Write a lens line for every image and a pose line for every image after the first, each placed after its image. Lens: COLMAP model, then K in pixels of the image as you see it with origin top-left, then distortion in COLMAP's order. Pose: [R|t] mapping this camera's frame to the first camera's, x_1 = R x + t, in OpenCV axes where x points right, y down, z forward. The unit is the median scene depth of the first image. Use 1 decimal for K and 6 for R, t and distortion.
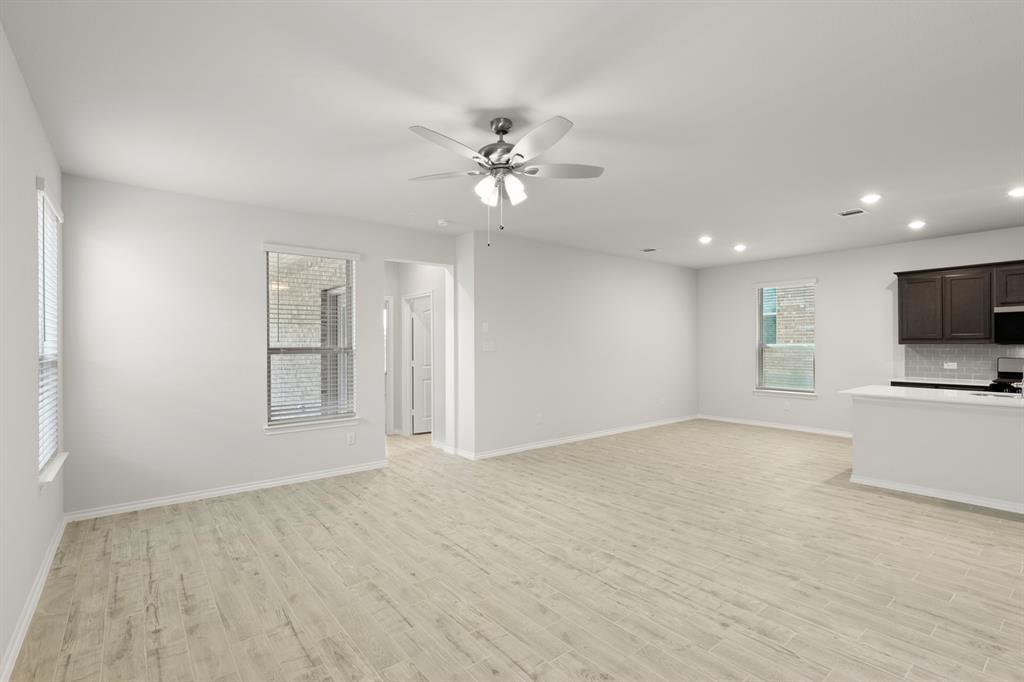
lens RADIAL K [[486.5, 0, 501.8], [0, 486.5, 340.5], [0, 0, 1]] dist [0.004534, -0.000828]
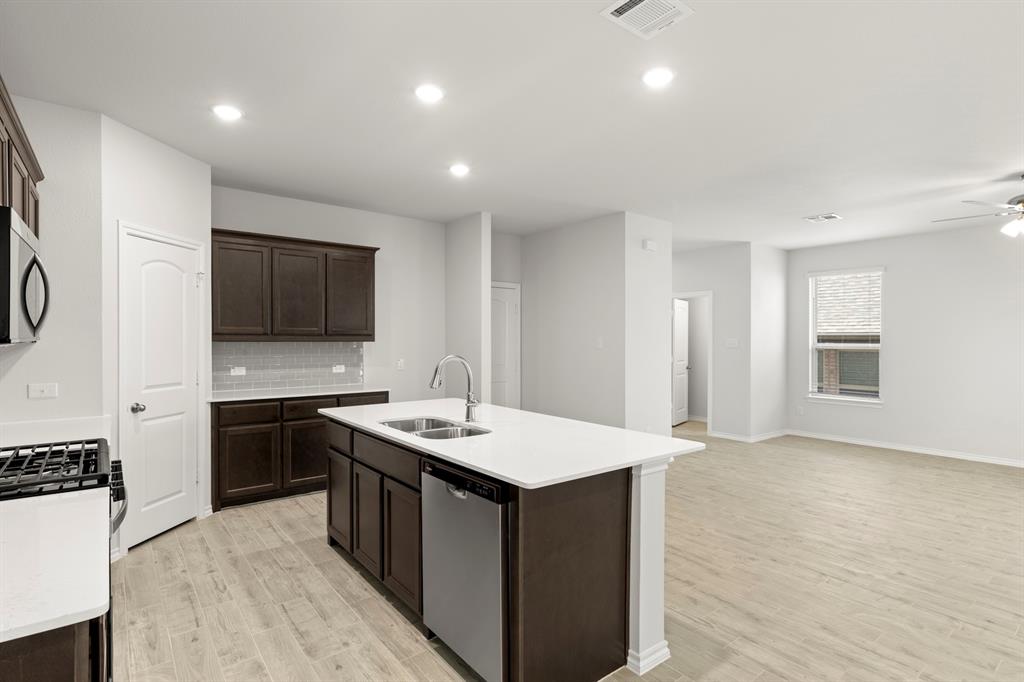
lens RADIAL K [[506.5, 0, 504.3], [0, 506.5, 333.9], [0, 0, 1]] dist [0.002941, -0.000181]
pose [[-0.999831, -0.002750, 0.018163, 0.865110], [-0.003060, 0.999849, -0.017081, 0.004014], [-0.018113, -0.017134, -0.999689, 1.483478]]
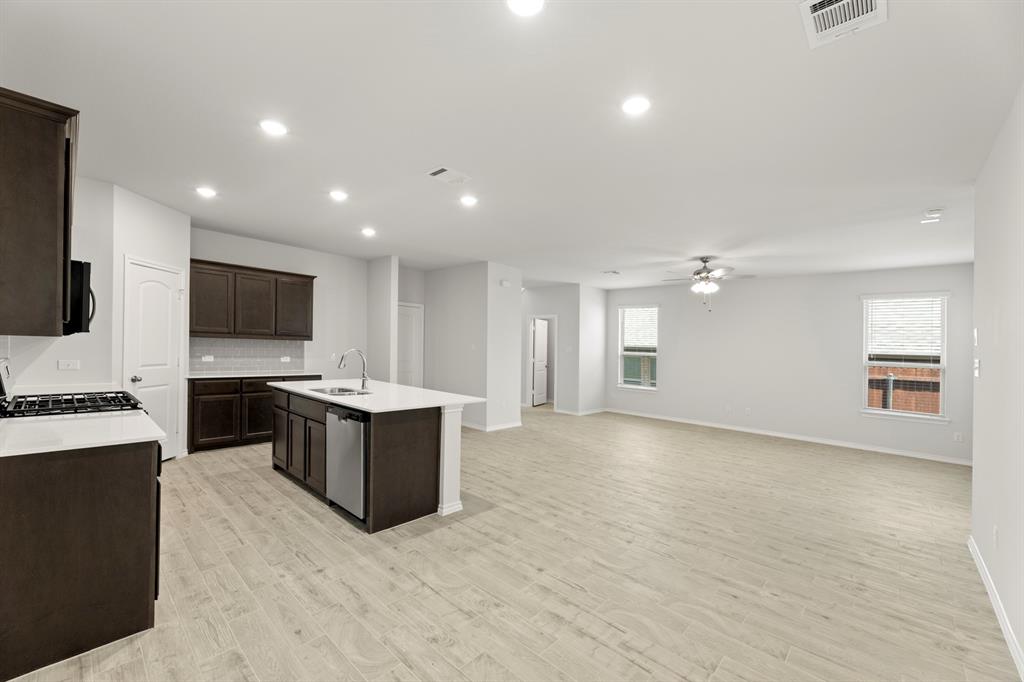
lens RADIAL K [[409.2, 0, 504.6], [0, 409.2, 350.3], [0, 0, 1]] dist [0.009769, -0.002807]
pose [[-0.989802, -0.030590, -0.139126, 0.755766], [-0.031121, 0.999514, 0.001644, 0.011199], [0.139008, 0.005957, -0.990273, 1.727736]]
